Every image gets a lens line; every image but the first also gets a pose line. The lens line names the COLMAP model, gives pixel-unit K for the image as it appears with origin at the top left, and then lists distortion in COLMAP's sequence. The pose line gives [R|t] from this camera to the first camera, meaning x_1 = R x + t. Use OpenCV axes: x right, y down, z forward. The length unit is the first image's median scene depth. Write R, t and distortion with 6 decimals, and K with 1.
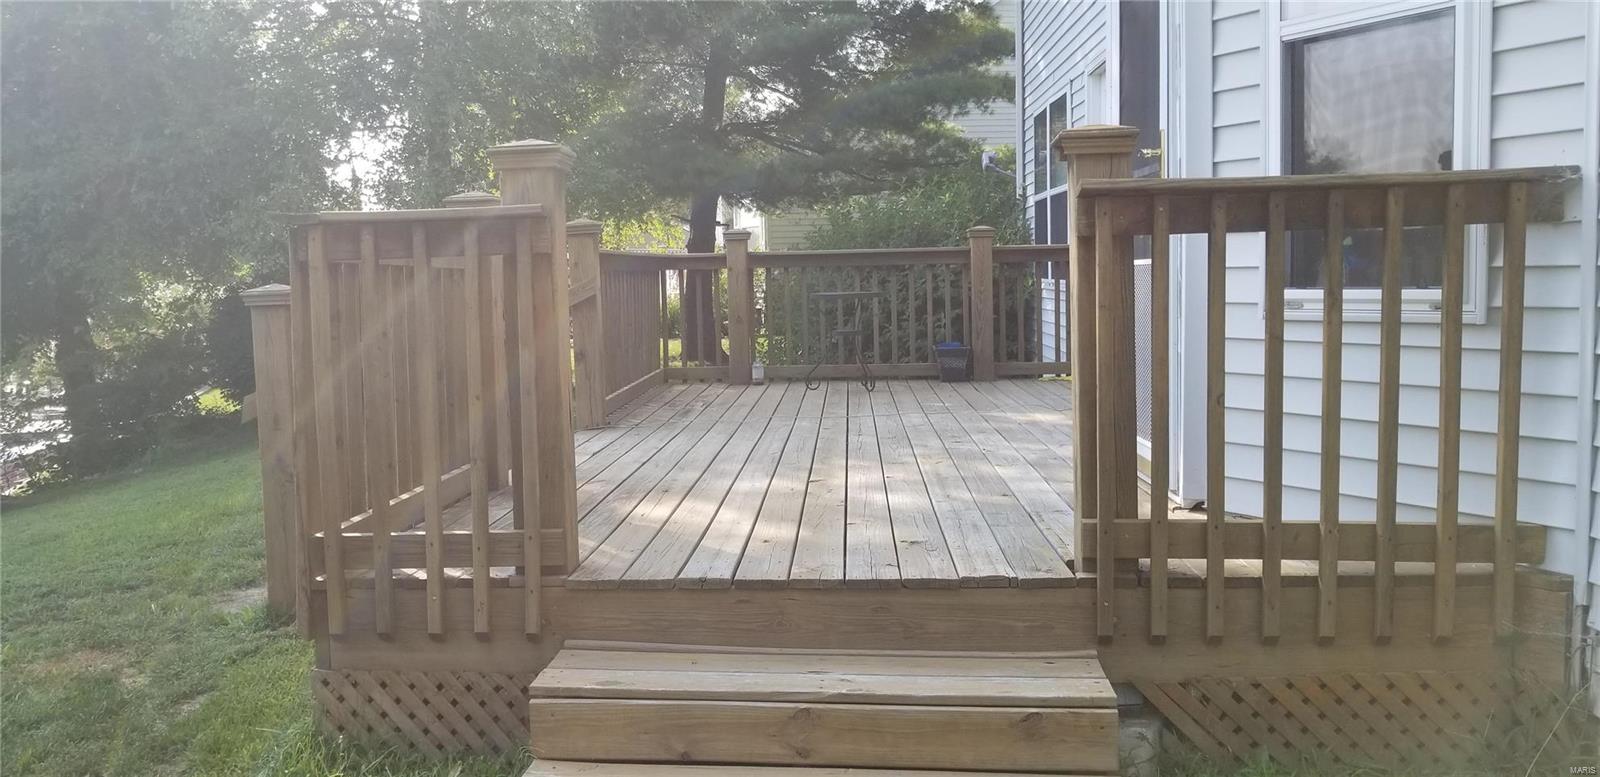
lens RADIAL K [[1253.1, 0, 765.5], [0, 1253.1, 362.5], [0, 0, 1]] dist [0.007718, -0.031616]
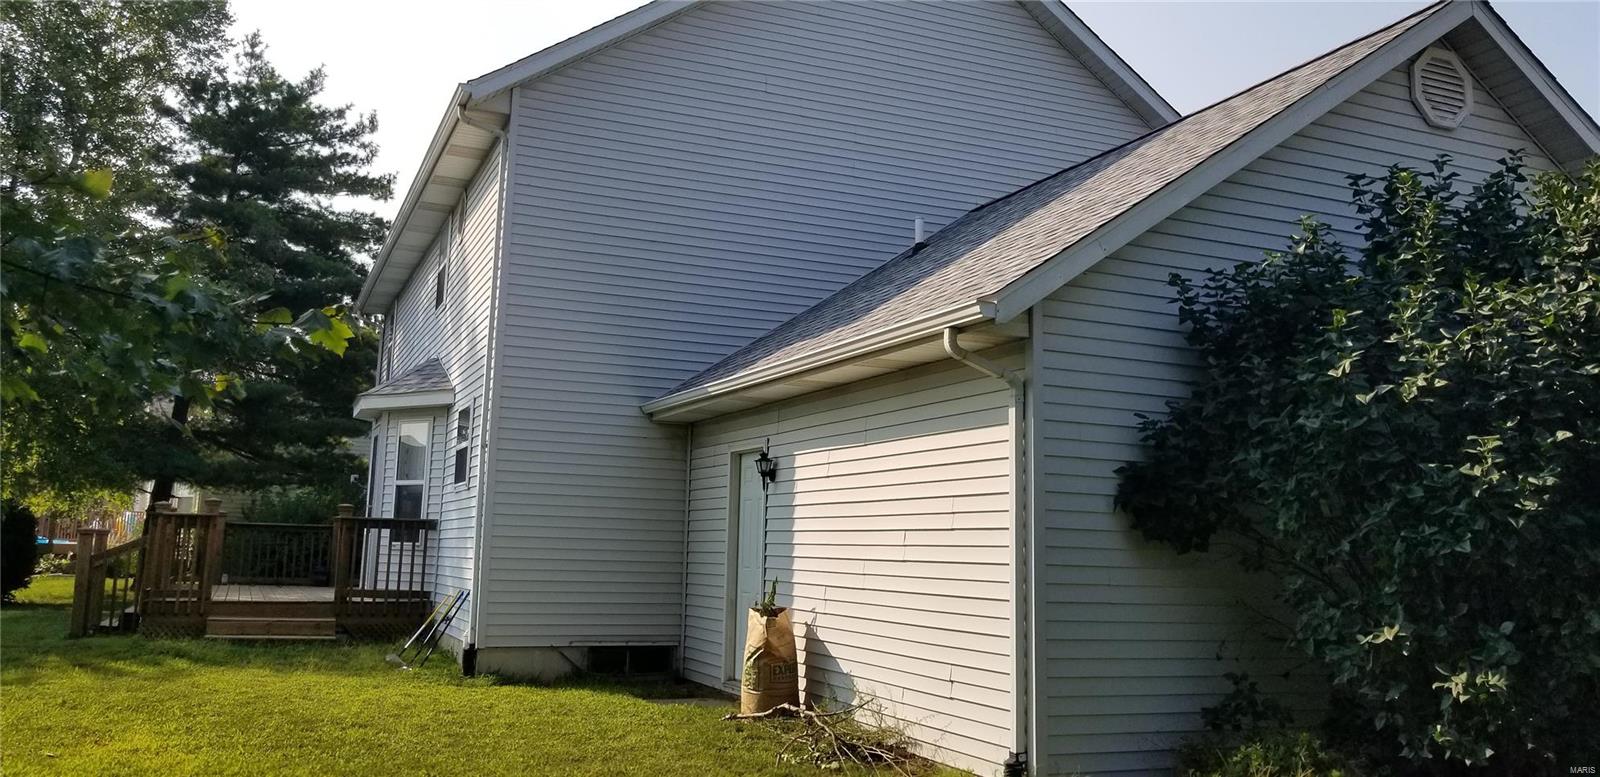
lens RADIAL K [[1253.1, 0, 737.4], [0, 1253.1, 363.0], [0, 0, 1]] dist [0.007718, -0.031616]
pose [[0.904231, 0.108815, 0.412947, -0.400004], [-0.016794, 0.975304, -0.220226, 0.299923], [-0.426713, 0.192200, 0.883728, -3.820781]]
